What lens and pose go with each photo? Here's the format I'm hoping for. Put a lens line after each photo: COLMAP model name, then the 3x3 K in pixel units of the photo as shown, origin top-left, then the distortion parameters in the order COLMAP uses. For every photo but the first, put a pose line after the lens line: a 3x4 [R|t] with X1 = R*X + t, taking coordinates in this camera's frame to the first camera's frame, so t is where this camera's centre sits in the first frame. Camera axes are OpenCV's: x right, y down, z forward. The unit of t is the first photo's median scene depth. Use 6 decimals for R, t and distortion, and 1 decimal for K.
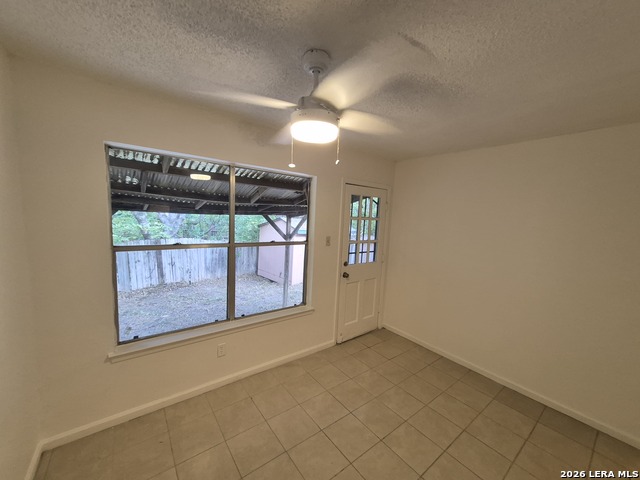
lens RADIAL K [[251.3, 0, 316.7], [0, 251.3, 243.4], [0, 0, 1]] dist [0.000818, 0.000602]
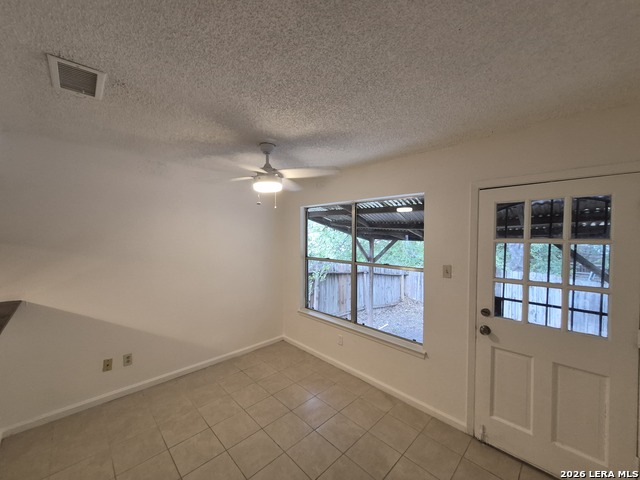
lens RADIAL K [[251.3, 0, 316.7], [0, 251.3, 243.4], [0, 0, 1]] dist [0.000818, 0.000602]
pose [[0.110939, -0.018975, -0.993646, 0.712814], [-0.110303, 0.993405, -0.031285, -0.024422], [0.987687, 0.113073, 0.108114, 0.503593]]
